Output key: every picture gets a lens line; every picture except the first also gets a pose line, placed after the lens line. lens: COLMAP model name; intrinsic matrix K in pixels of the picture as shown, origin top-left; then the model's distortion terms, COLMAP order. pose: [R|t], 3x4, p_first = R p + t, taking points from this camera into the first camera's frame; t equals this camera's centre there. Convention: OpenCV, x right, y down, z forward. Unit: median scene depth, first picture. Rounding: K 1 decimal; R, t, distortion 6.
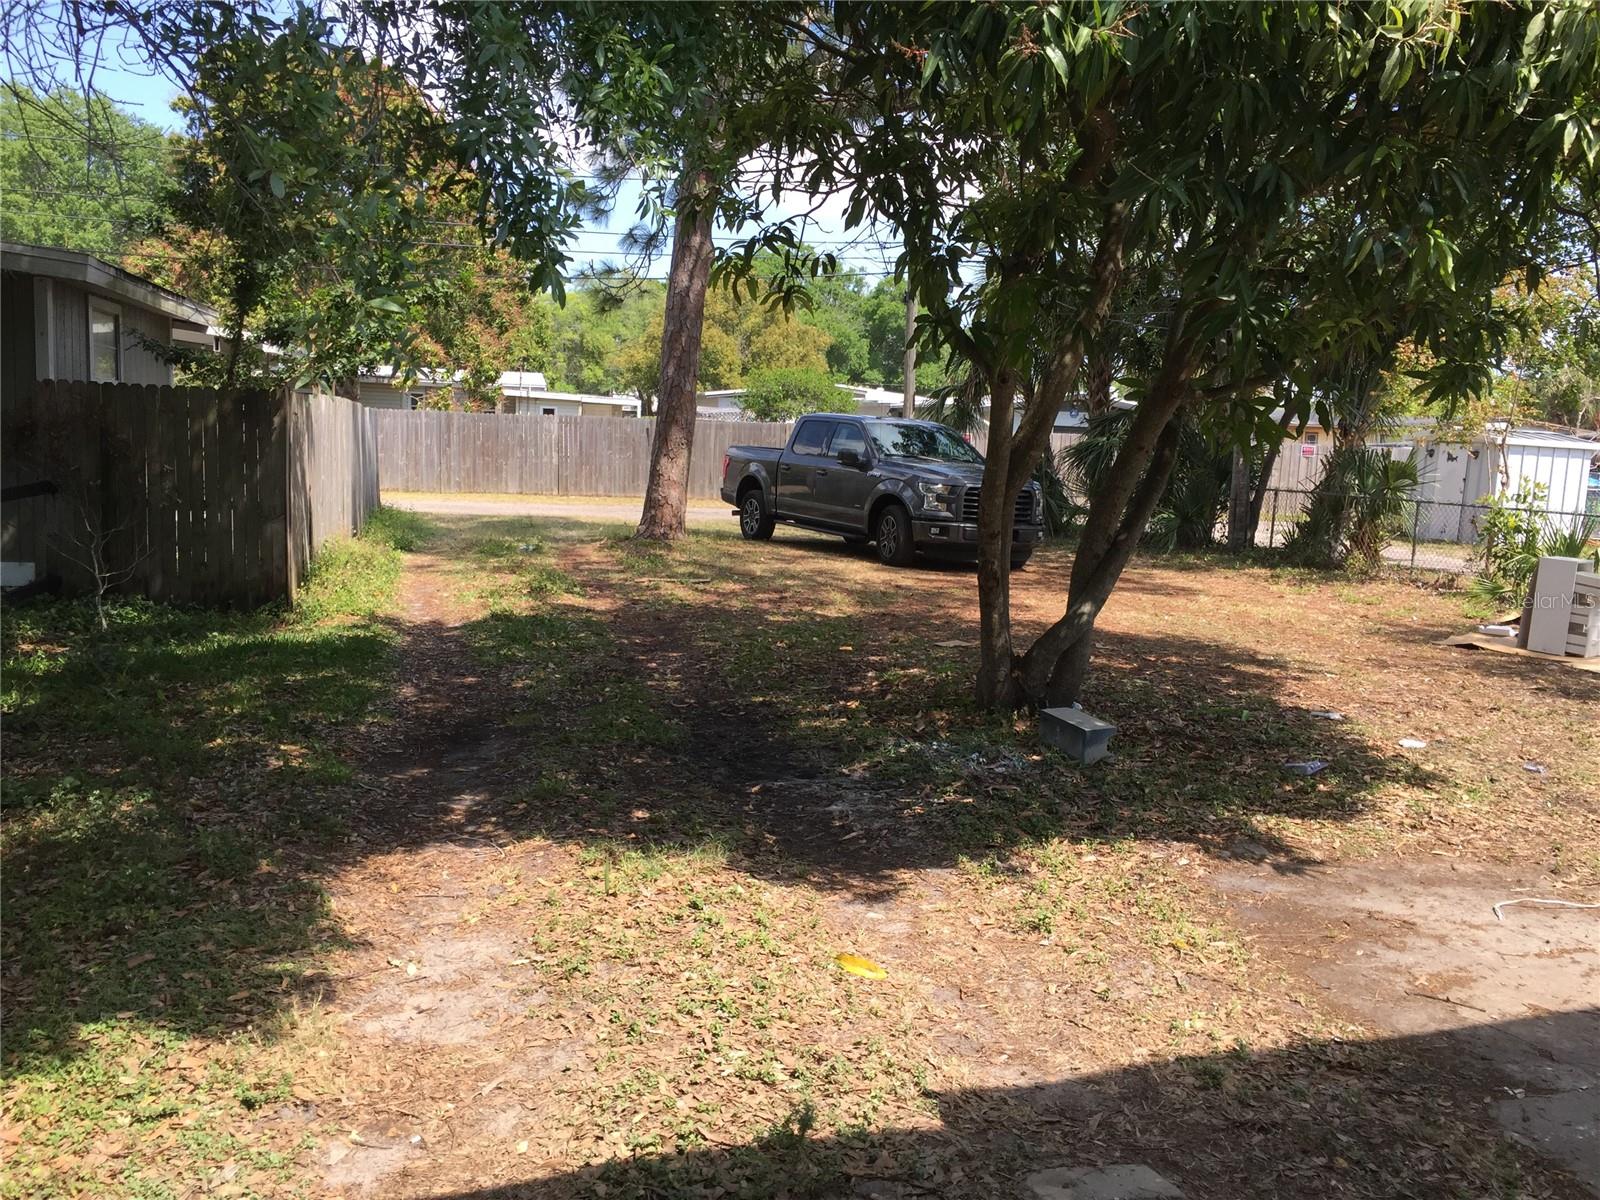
lens RADIAL K [[1358.3, 0, 804.4], [0, 1358.3, 594.0], [0, 0, 1]] dist [0.053635, -0.048064]
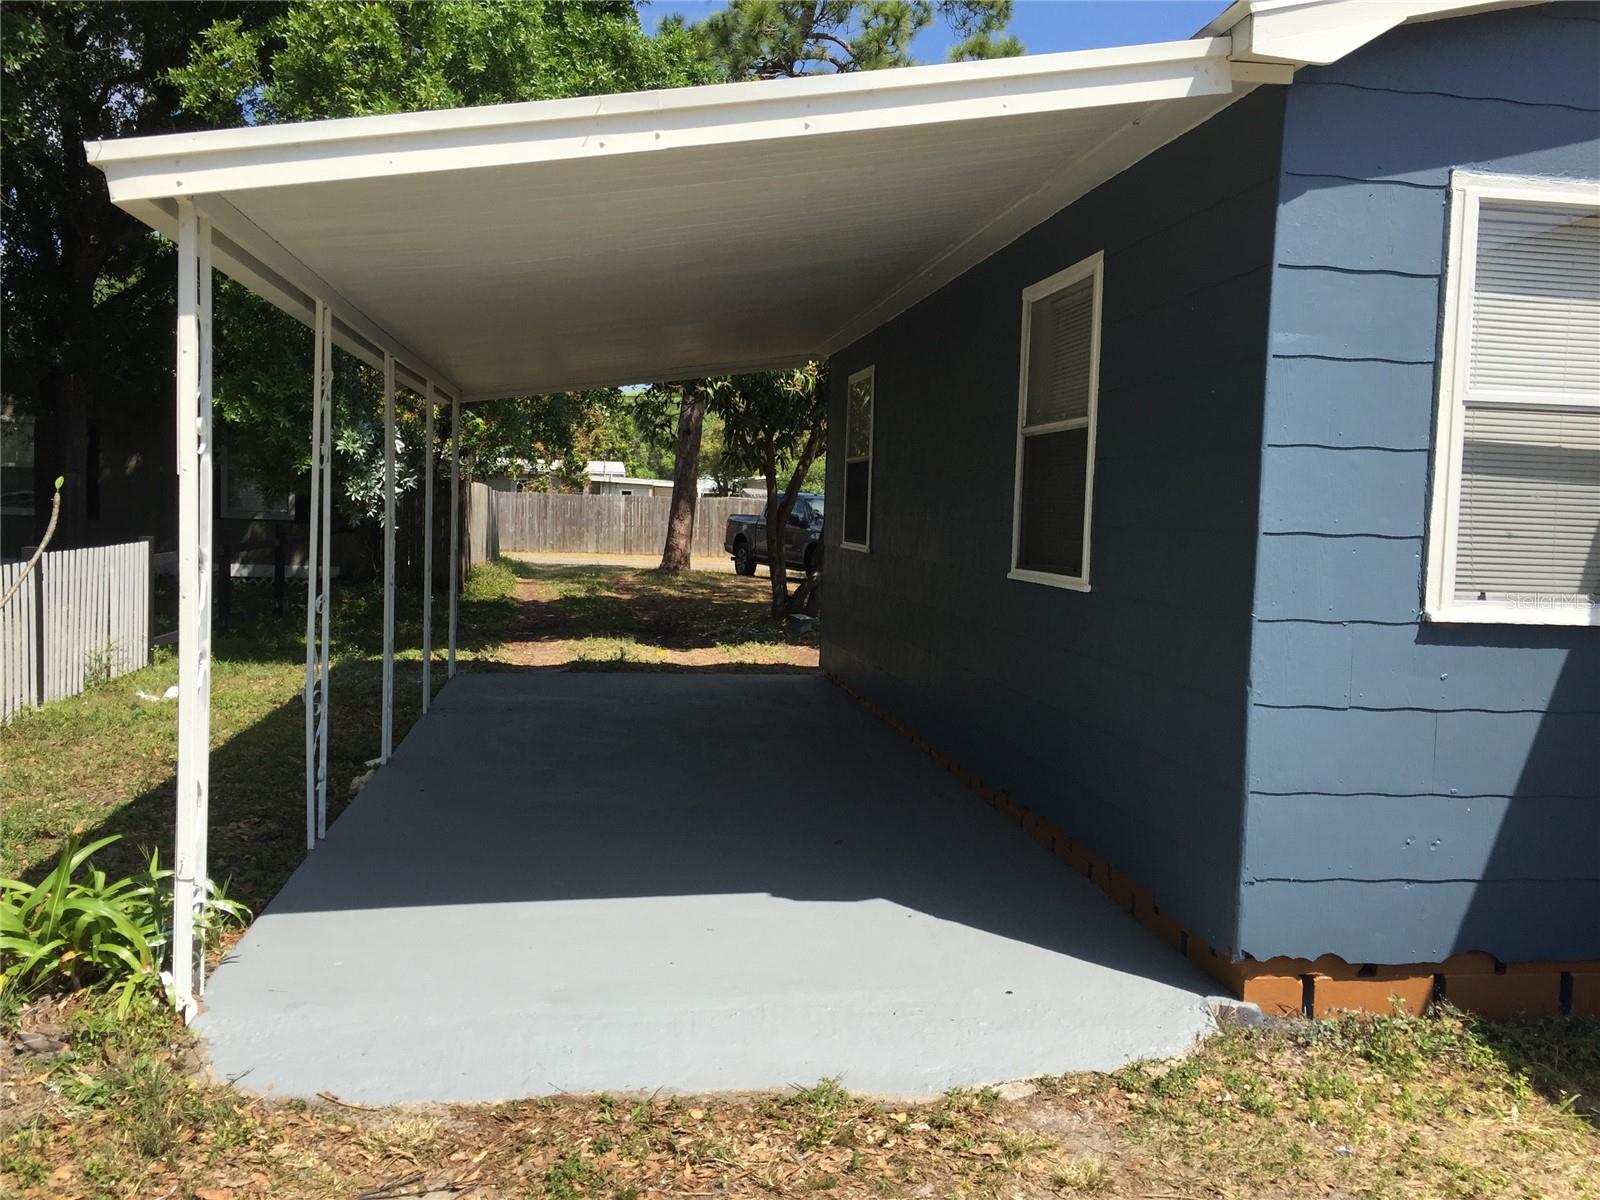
lens RADIAL K [[1358.3, 0, 804.4], [0, 1358.3, 594.0], [0, 0, 1]] dist [0.053635, -0.048064]
pose [[0.997752, 0.002044, -0.066990, 0.091654], [-0.006066, 0.998186, -0.059893, 0.048578], [0.066746, 0.060164, 0.995954, -0.344166]]
